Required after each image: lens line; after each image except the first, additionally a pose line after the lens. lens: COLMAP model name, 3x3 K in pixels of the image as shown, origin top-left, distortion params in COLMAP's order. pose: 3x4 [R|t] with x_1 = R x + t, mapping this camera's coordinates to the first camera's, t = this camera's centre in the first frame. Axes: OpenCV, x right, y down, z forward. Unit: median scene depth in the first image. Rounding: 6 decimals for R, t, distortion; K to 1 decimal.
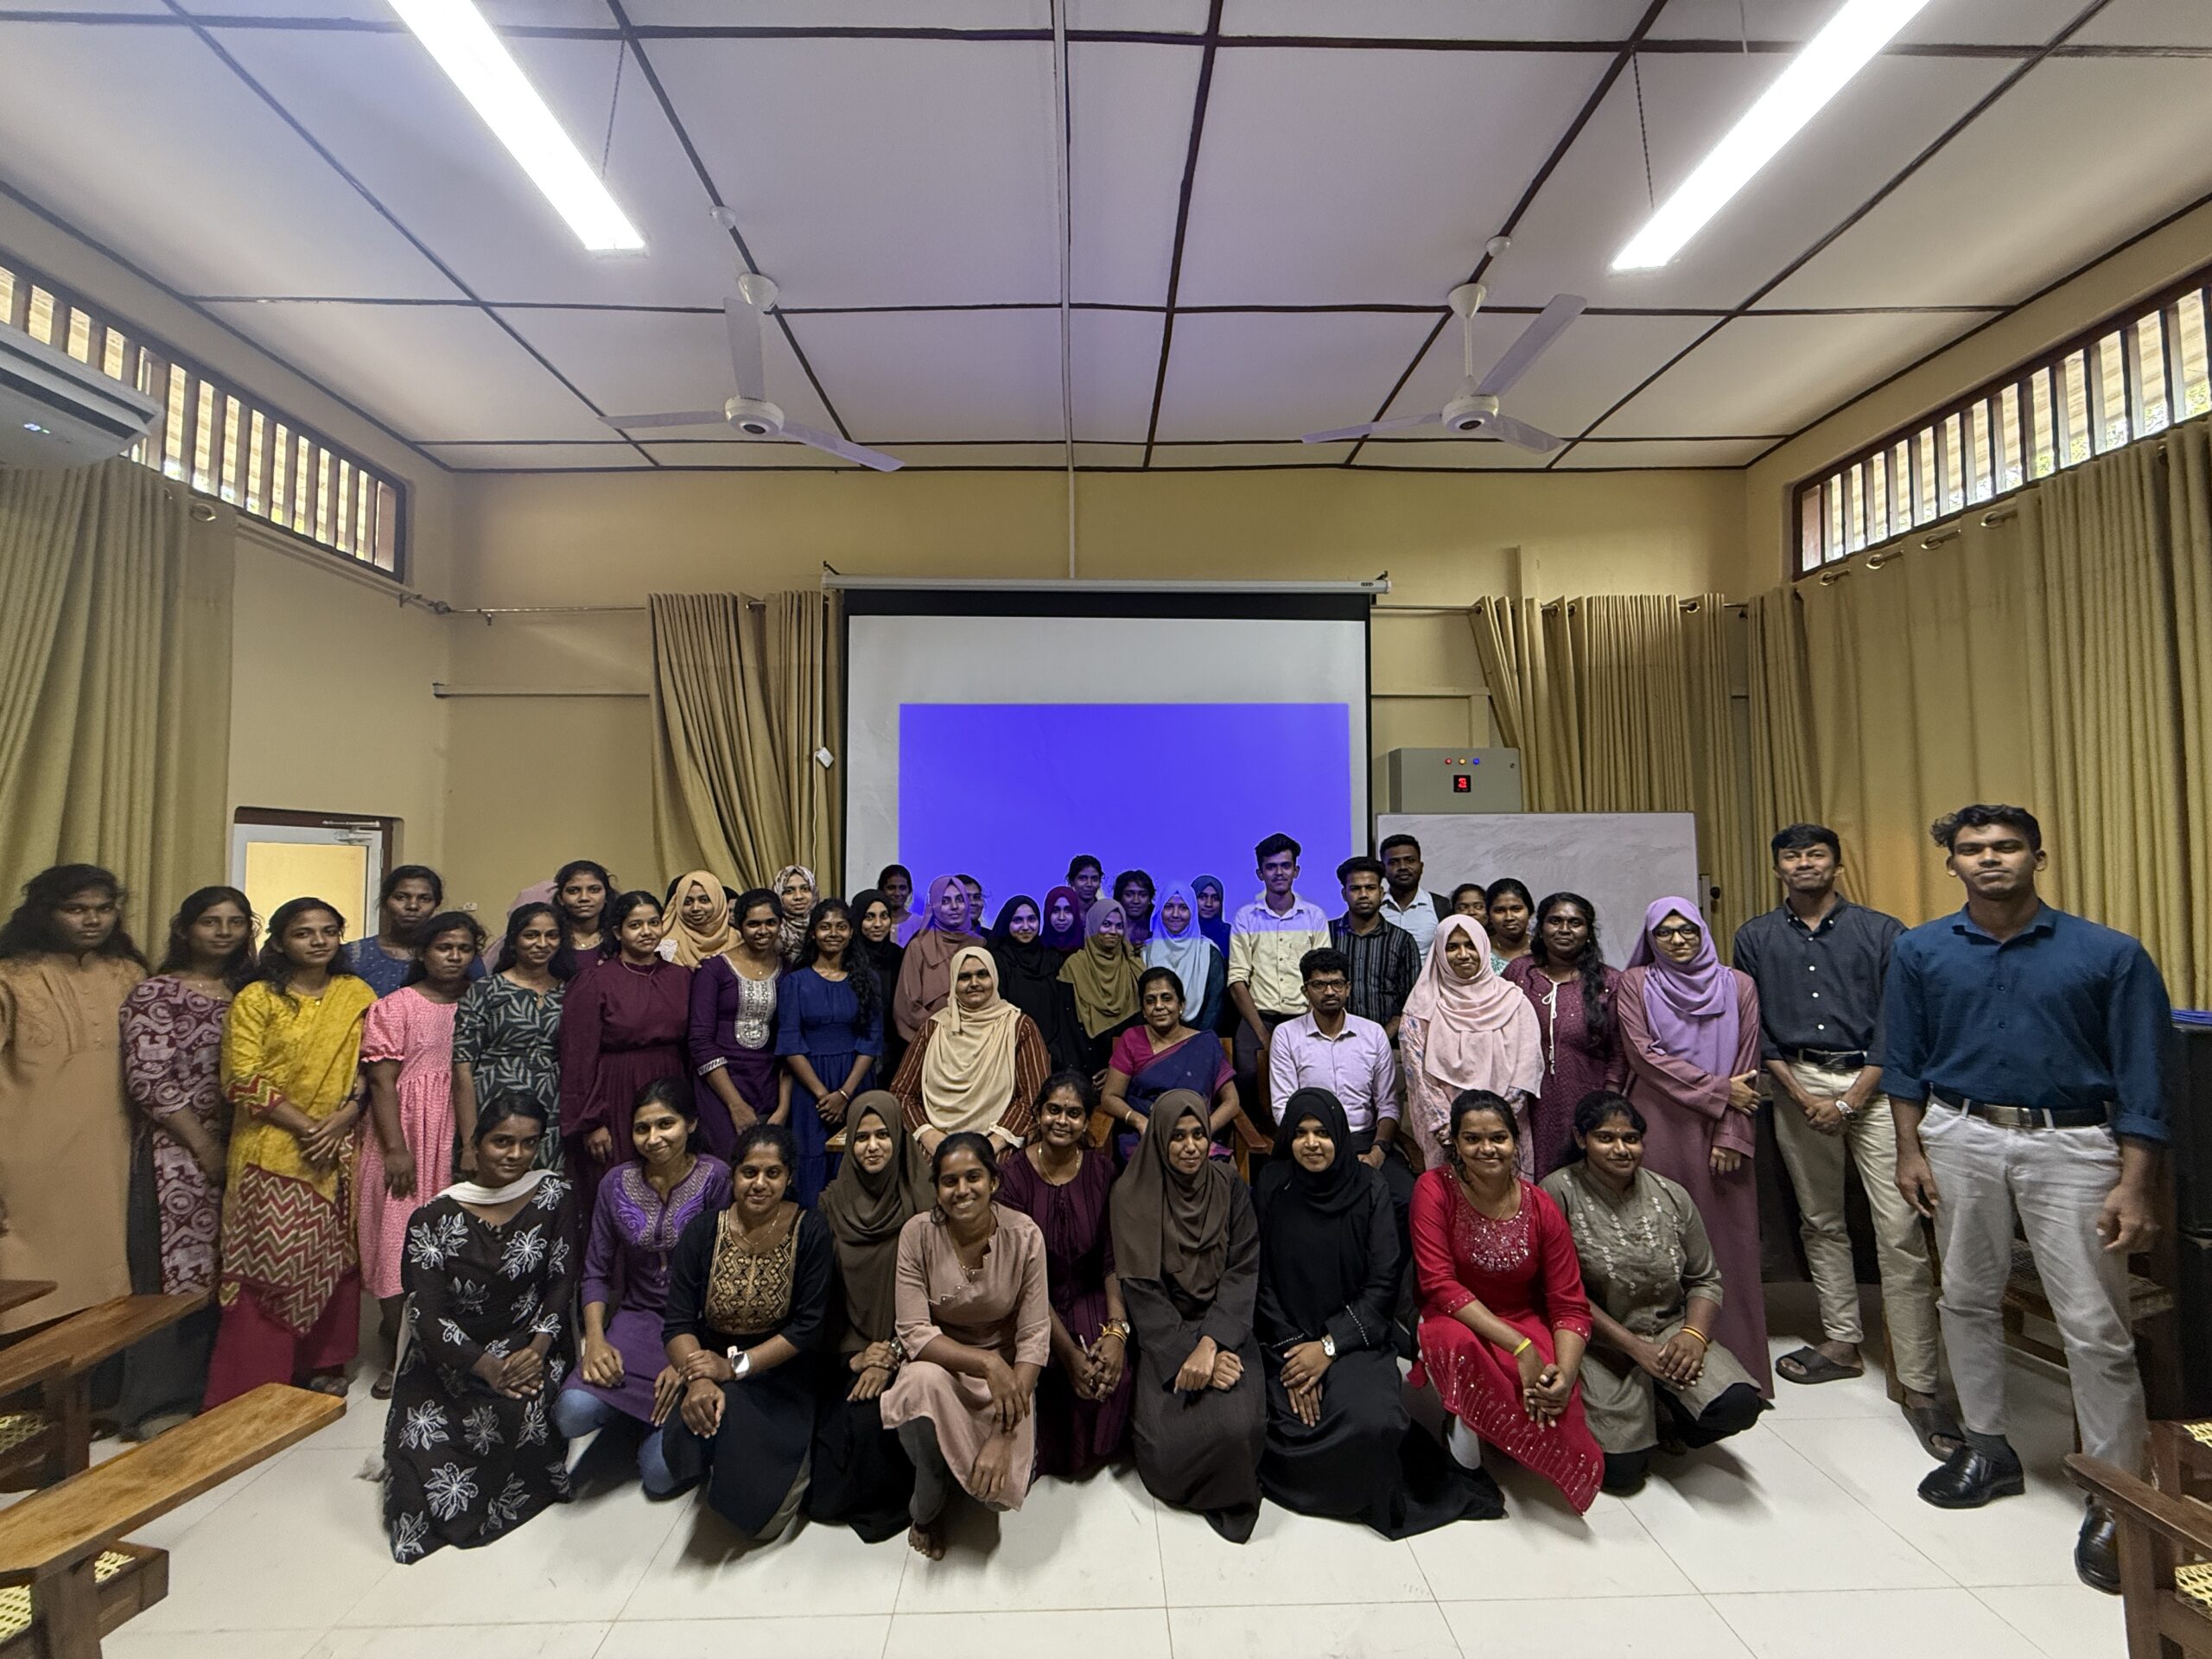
lens RADIAL K [[888.4, 0, 1106.0], [0, 888.4, 829.5], [0, 0, 1]] dist [0.009323, 0.000141]
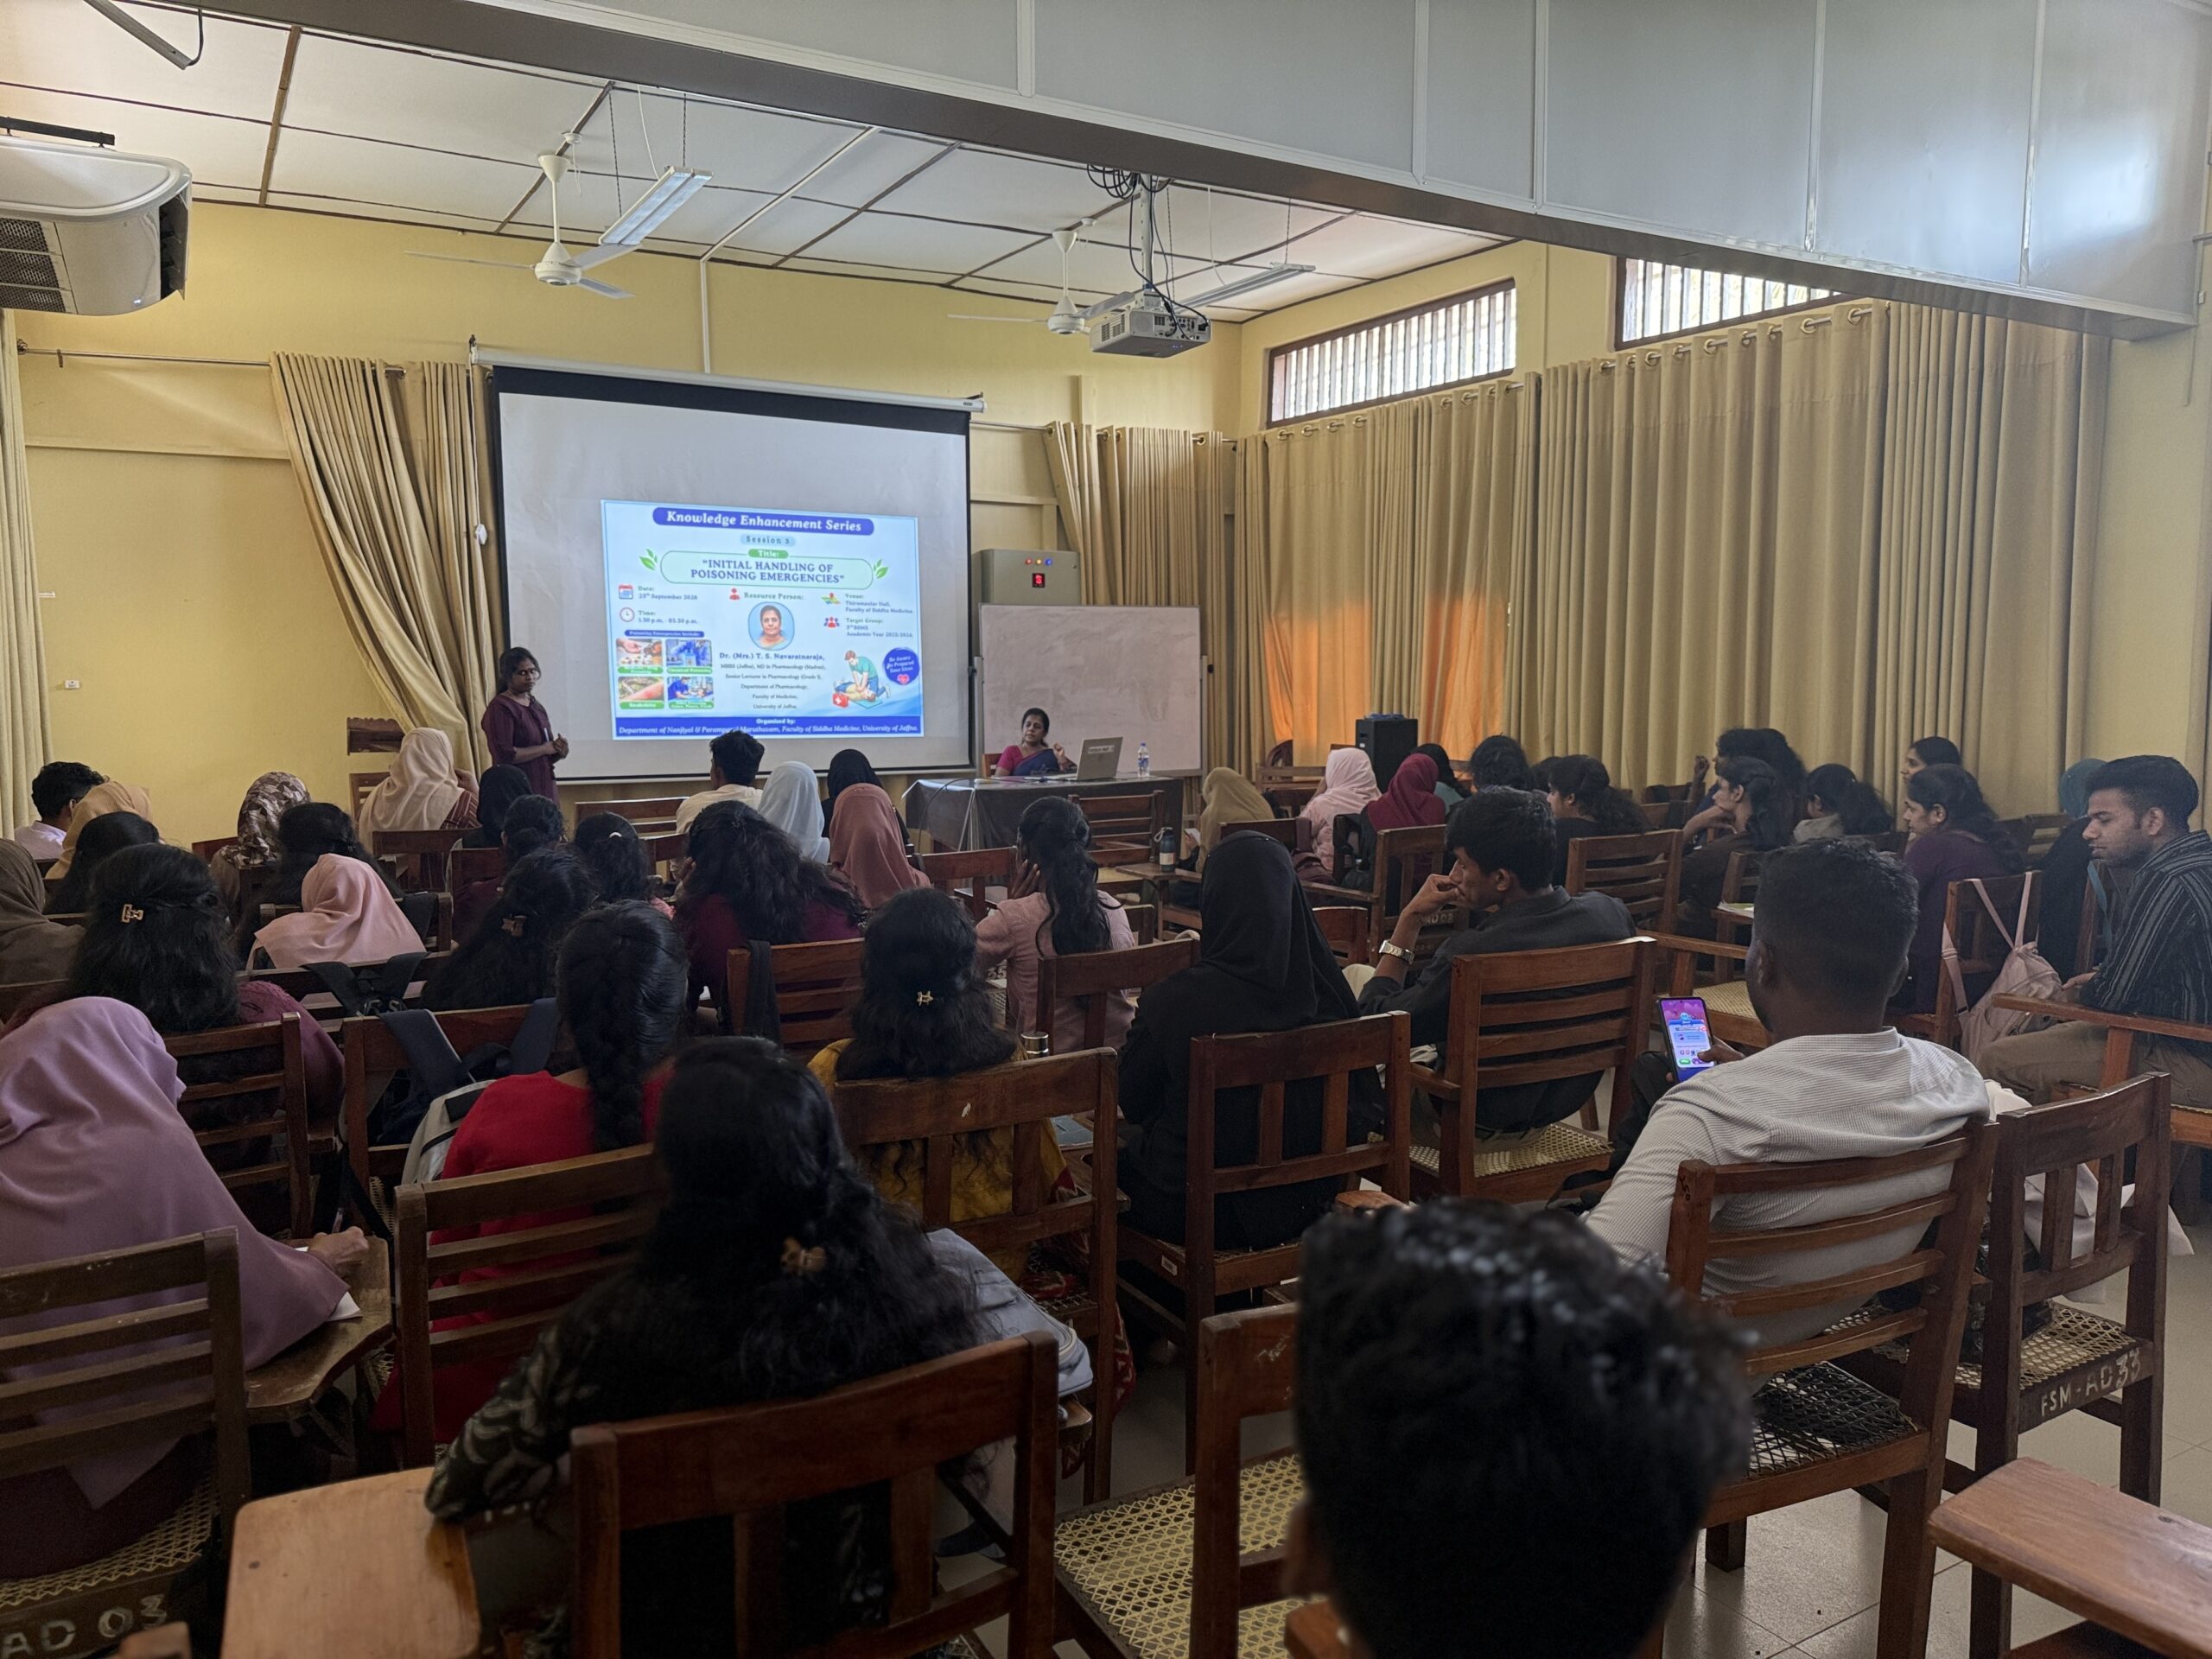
lens RADIAL K [[1573.0, 0, 1096.4], [0, 1573.0, 855.8], [0, 0, 1]] dist [0.092921, -0.132517]
pose [[0.877730, -0.056057, 0.475866, -0.582401], [-0.021512, 0.987521, 0.156008, -0.016725], [-0.478673, -0.147170, 0.865571, -0.972256]]
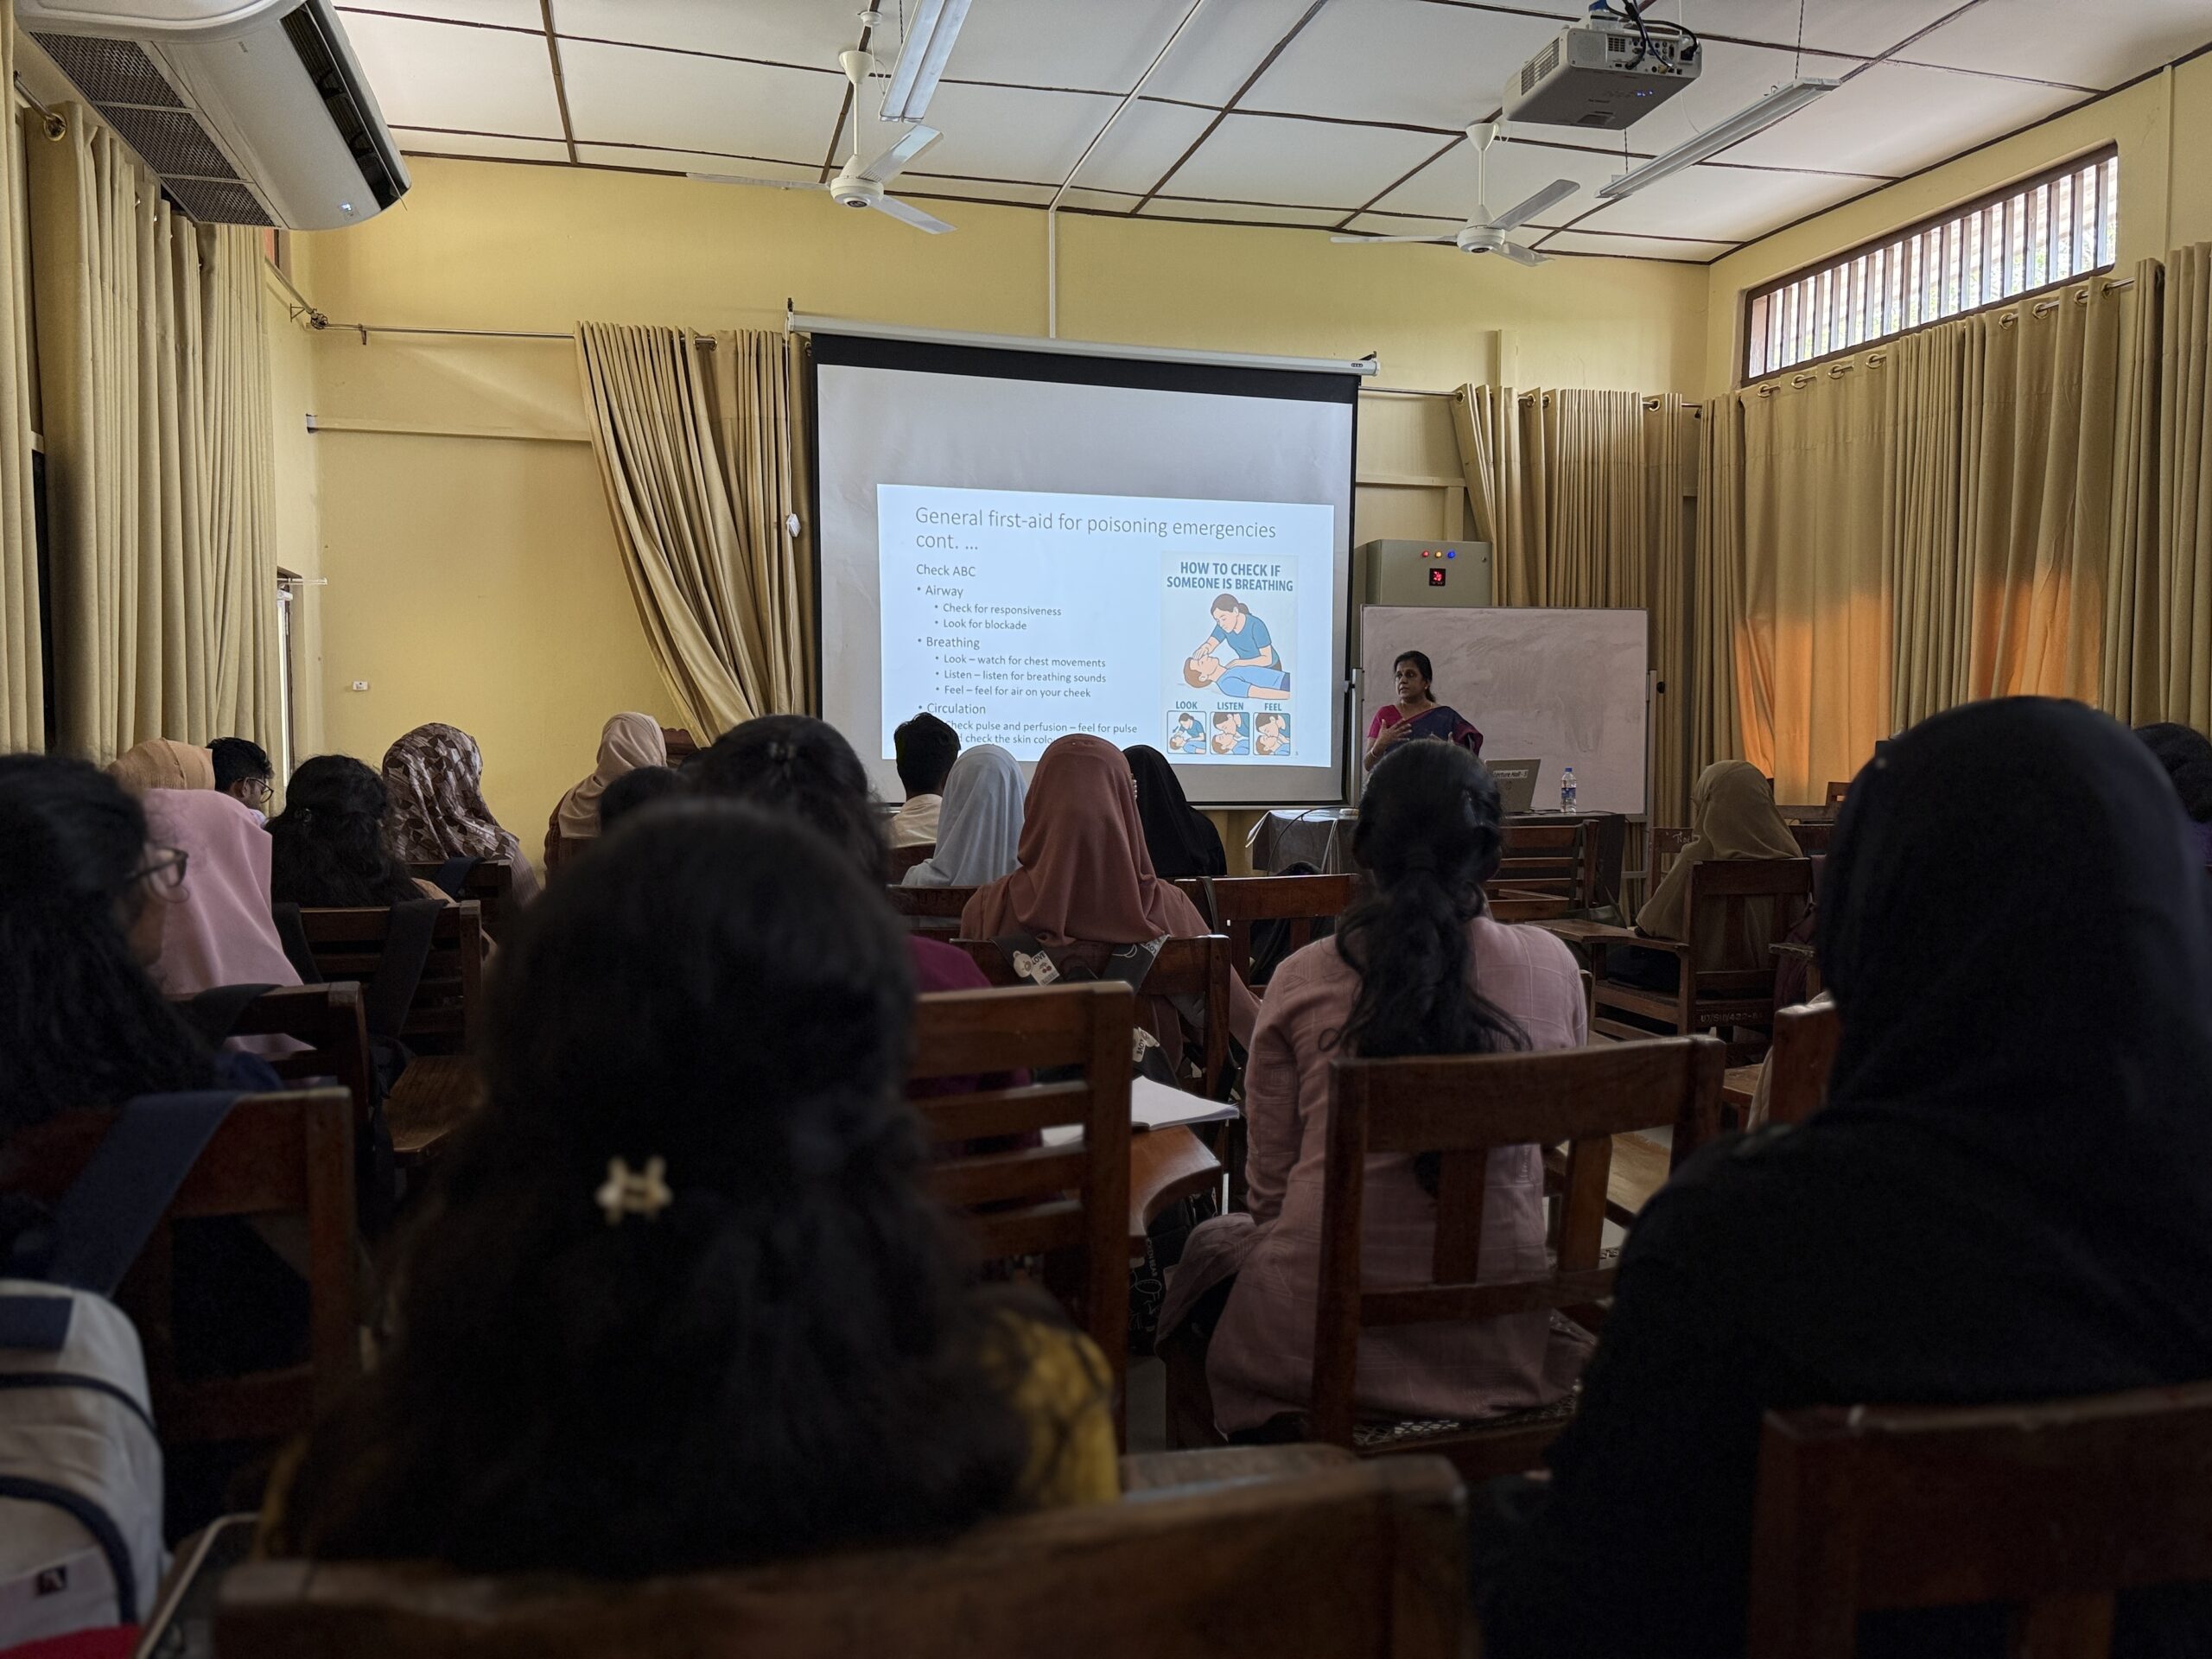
lens RADIAL K [[1578.0, 0, 1106.0], [0, 1578.0, 829.5], [0, 0, 1]] dist [0.065372, -0.073769]
pose [[0.969737, -0.006445, 0.244067, -0.397224], [-0.018622, 0.994787, 0.100257, 0.059932], [-0.243441, -0.101768, 0.964562, -0.654992]]
